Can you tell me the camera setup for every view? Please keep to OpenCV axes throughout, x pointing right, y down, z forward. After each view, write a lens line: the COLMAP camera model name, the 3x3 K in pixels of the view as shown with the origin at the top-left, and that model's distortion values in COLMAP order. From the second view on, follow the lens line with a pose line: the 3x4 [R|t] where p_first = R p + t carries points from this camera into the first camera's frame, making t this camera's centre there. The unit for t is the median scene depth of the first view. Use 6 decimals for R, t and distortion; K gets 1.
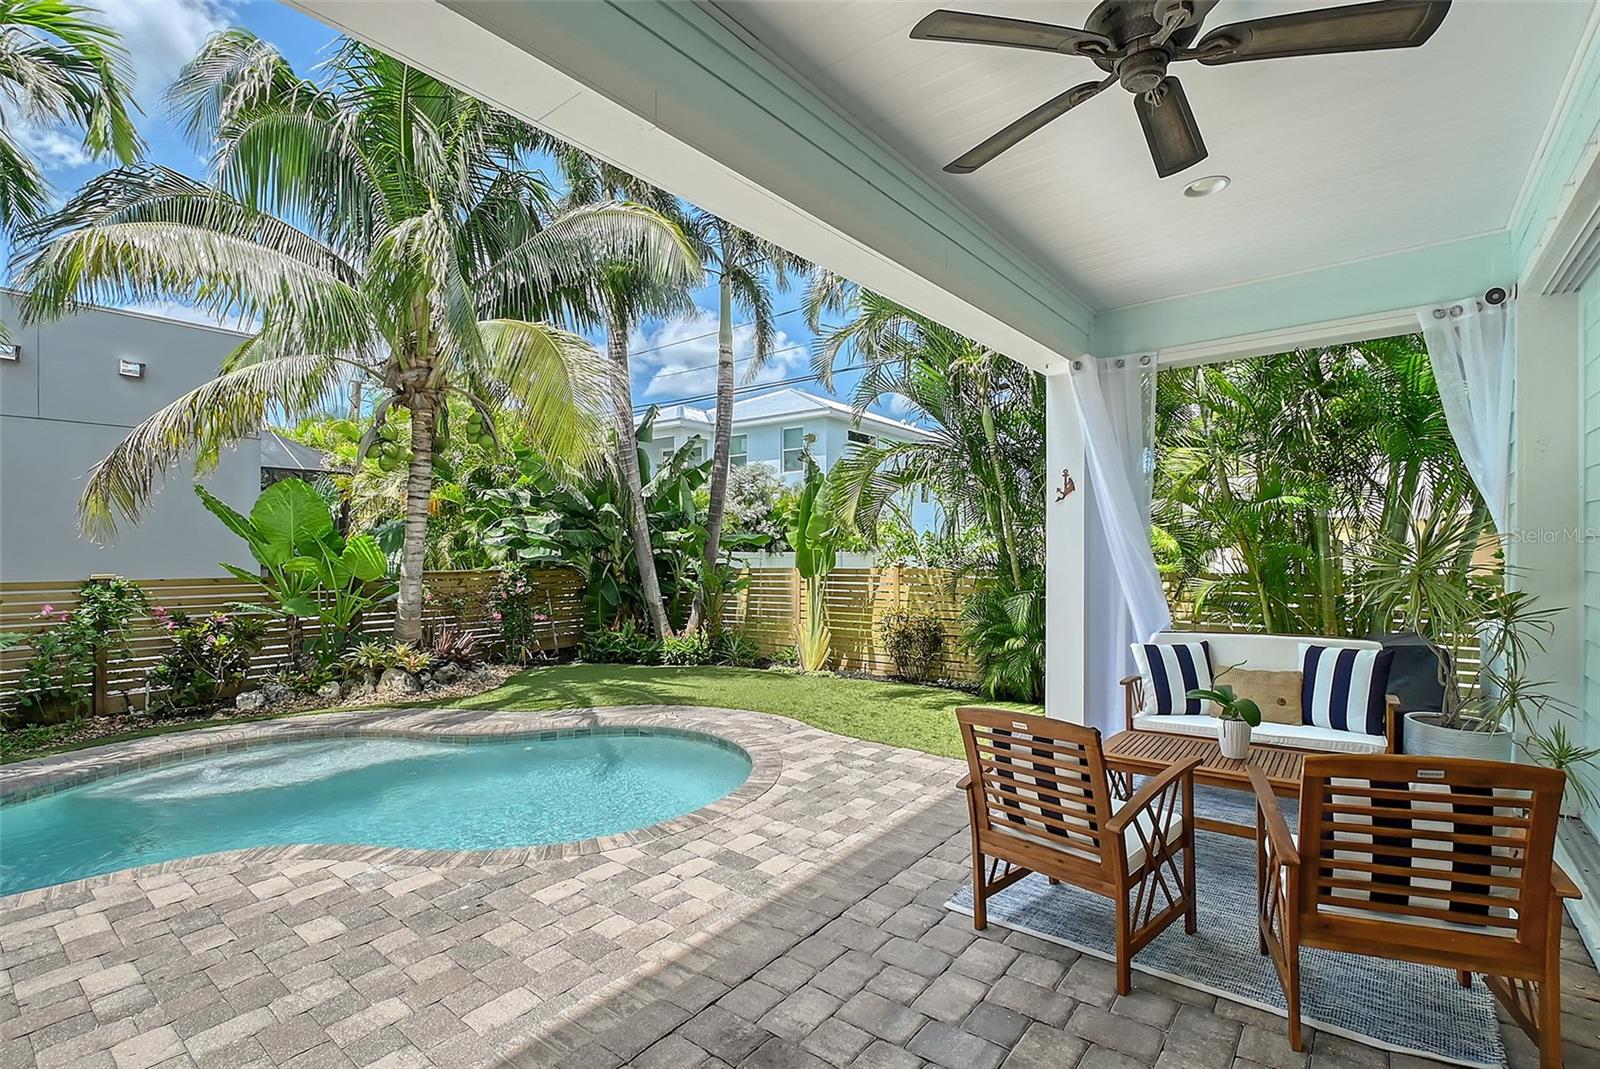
lens RADIAL K [[724.3, 0, 817.0], [0, 724.3, 539.0], [0, 0, 1]] dist [0.006094, -0.005483]
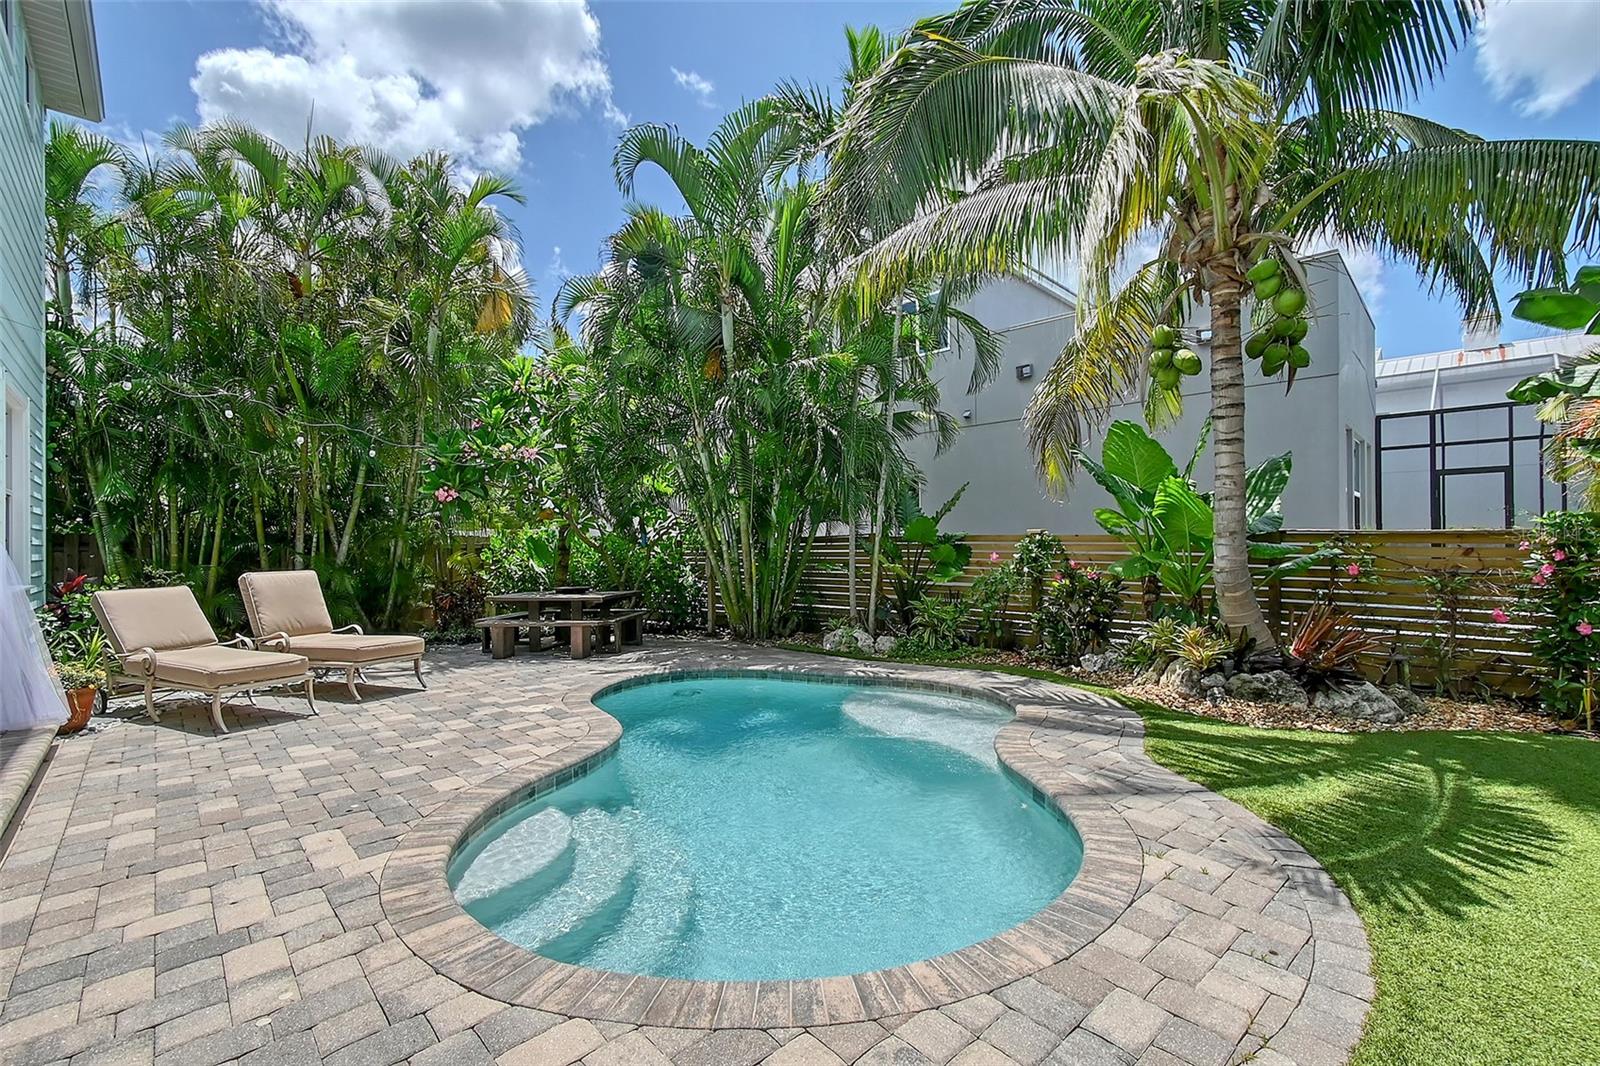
lens RADIAL K [[717.4, 0, 814.8], [0, 717.4, 538.0], [0, 0, 1]] dist [-0.003350, -0.002988]
pose [[-0.161690, 0.002049, -0.986839, 0.195753], [0.024291, 0.999703, -0.001904, 0.051998], [0.986543, -0.024279, -0.161692, 0.786443]]
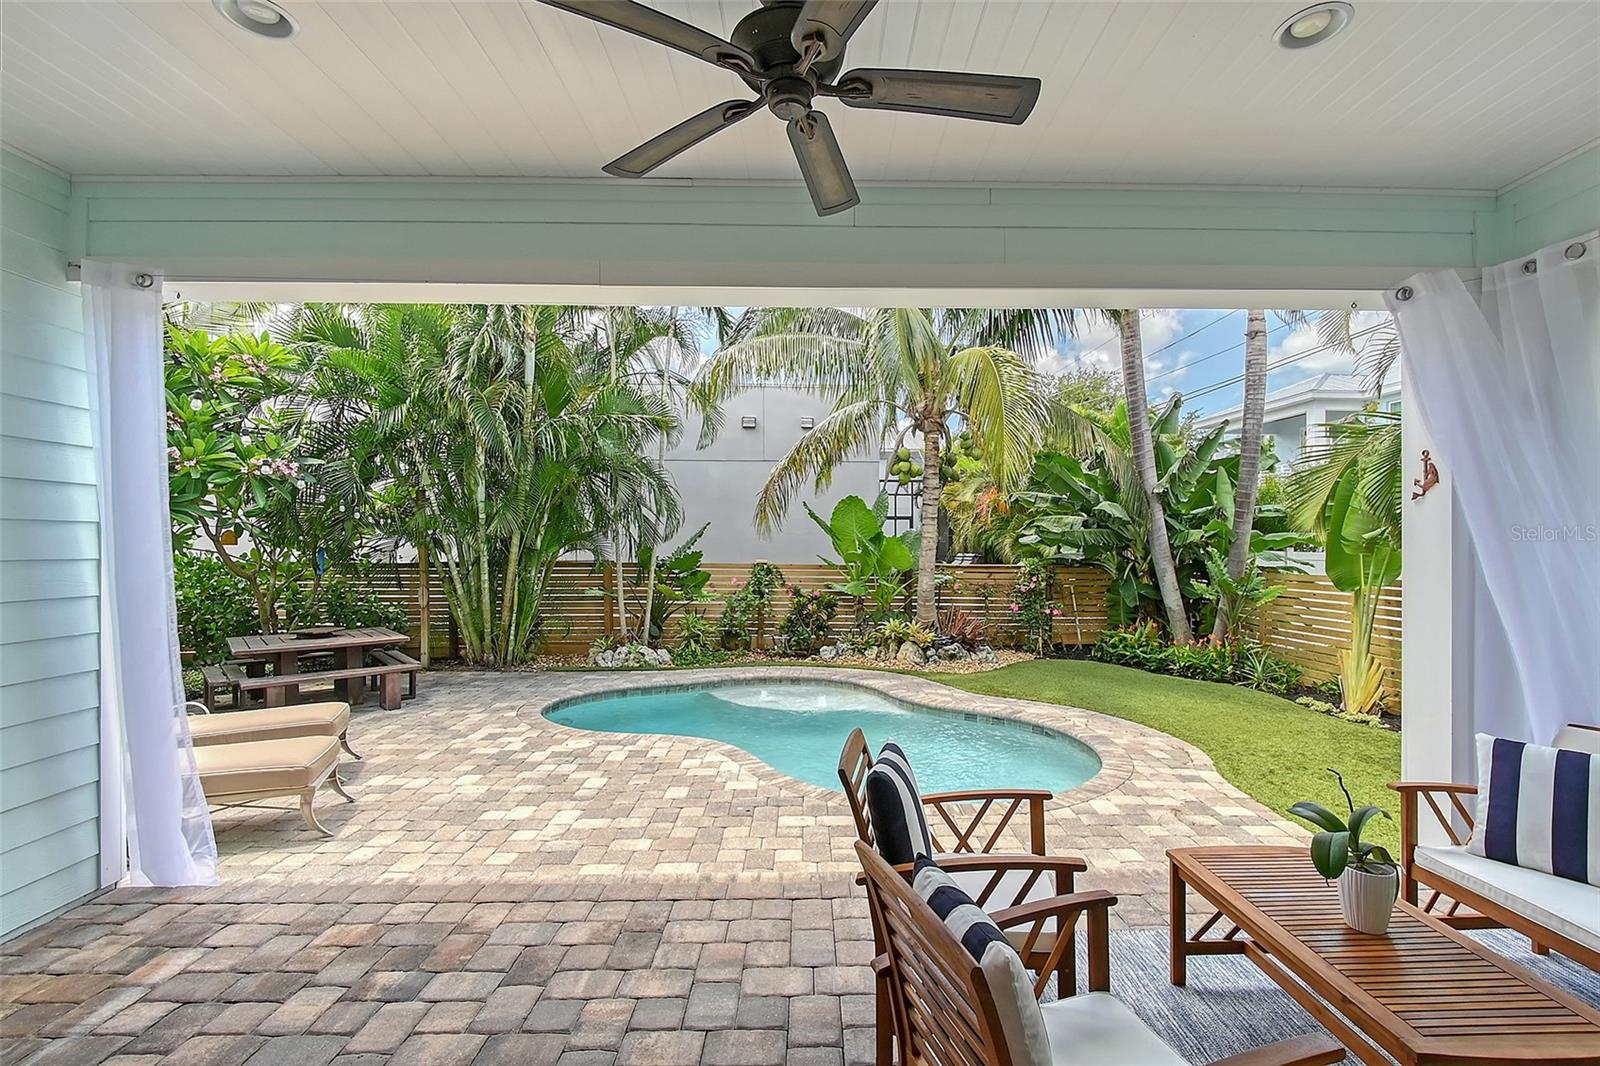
lens RADIAL K [[717.4, 0, 817.1], [0, 717.4, 544.6], [0, 0, 1]] dist [-0.003350, -0.002988]
pose [[0.630102, 0.014517, -0.776377, 0.290363], [0.000992, 0.999809, 0.019500, -0.015033], [0.776512, -0.013058, 0.629968, 0.101303]]
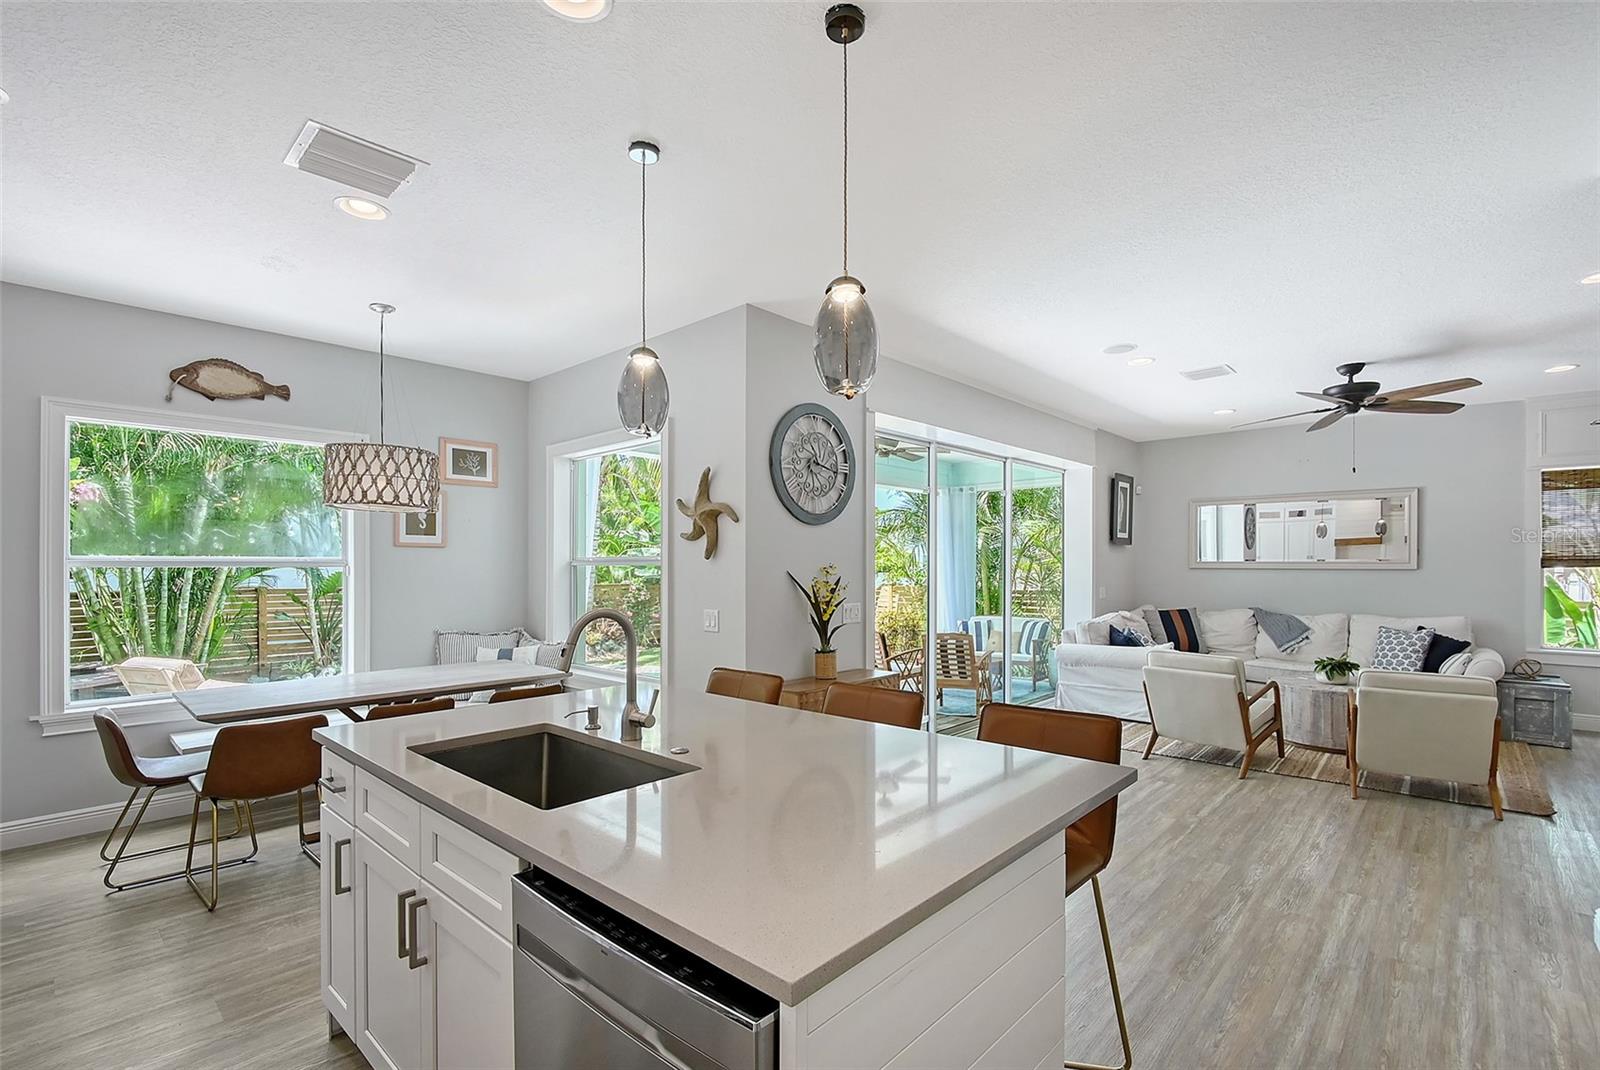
lens RADIAL K [[724.3, 0, 812.3], [0, 724.3, 558.4], [0, 0, 1]] dist [0.006094, -0.005483]
pose [[0.996901, 0.008542, -0.078207, 0.086384], [-0.008290, 0.999959, 0.003542, -0.026352], [0.078234, -0.002883, 0.996931, -0.655971]]
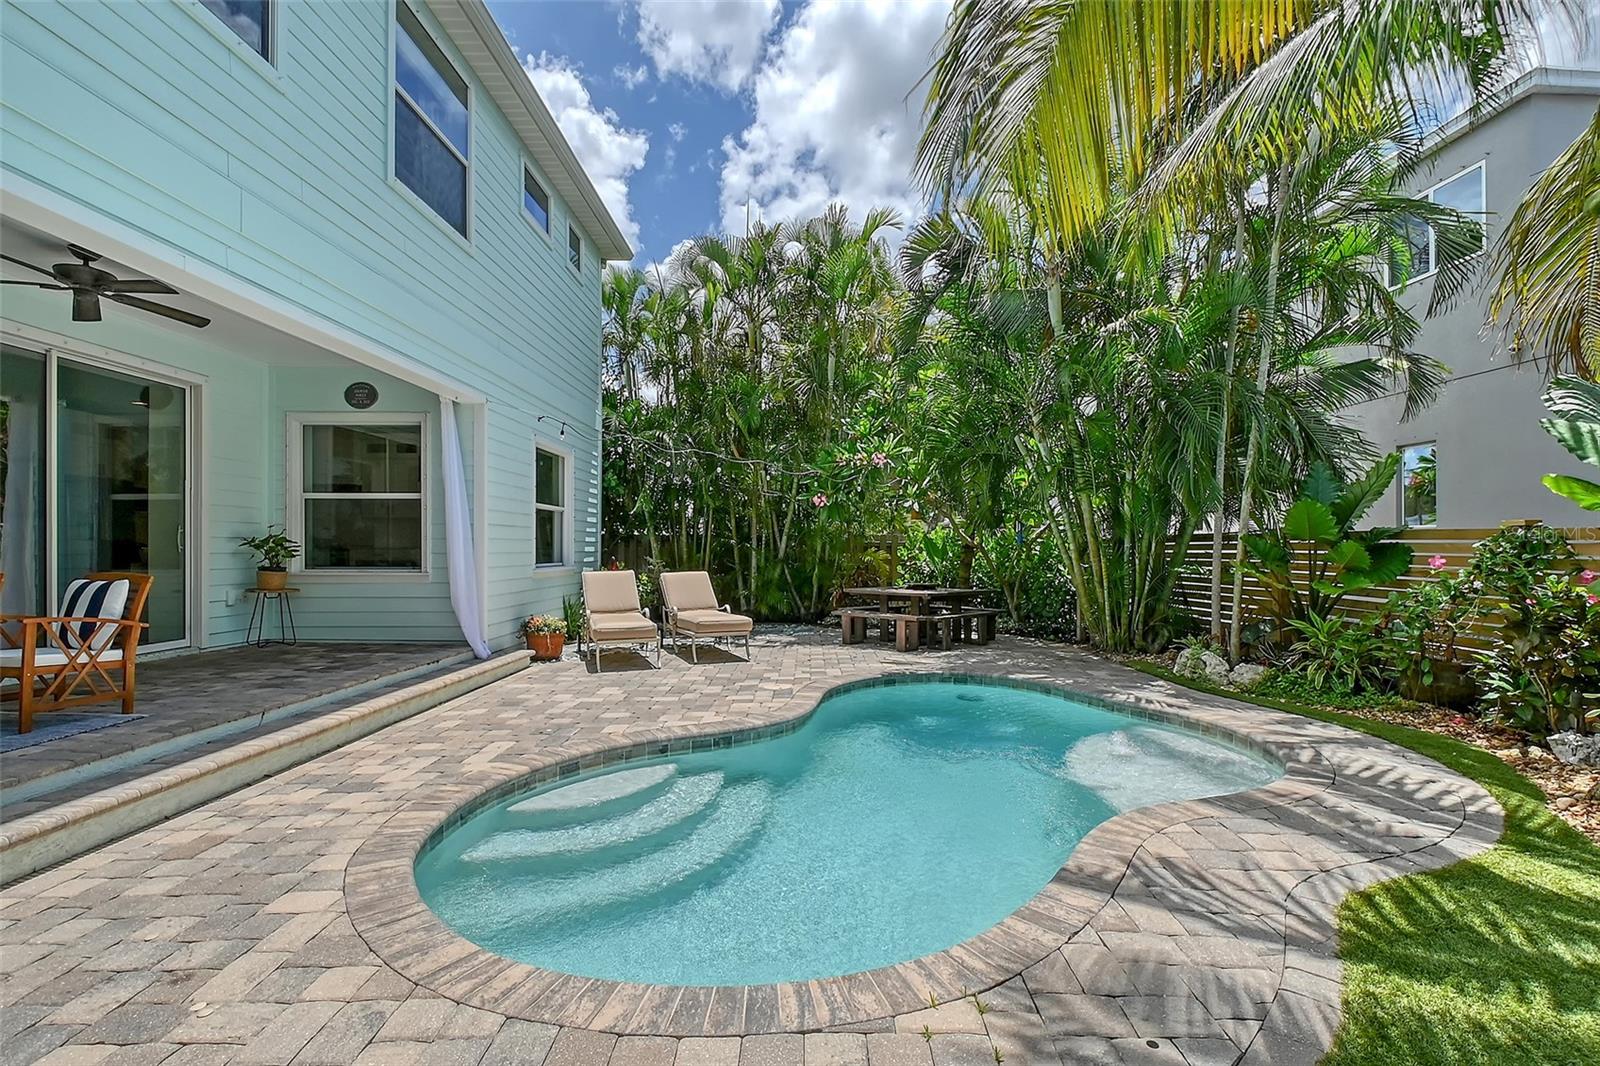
lens RADIAL K [[717.4, 0, 818.9], [0, 717.4, 543.8], [0, 0, 1]] dist [-0.003350, -0.002988]
pose [[-0.783037, 0.008006, -0.621924, -0.001664], [0.017428, 0.999807, -0.009072, 0.061483], [0.621731, -0.017943, -0.783025, 1.058131]]
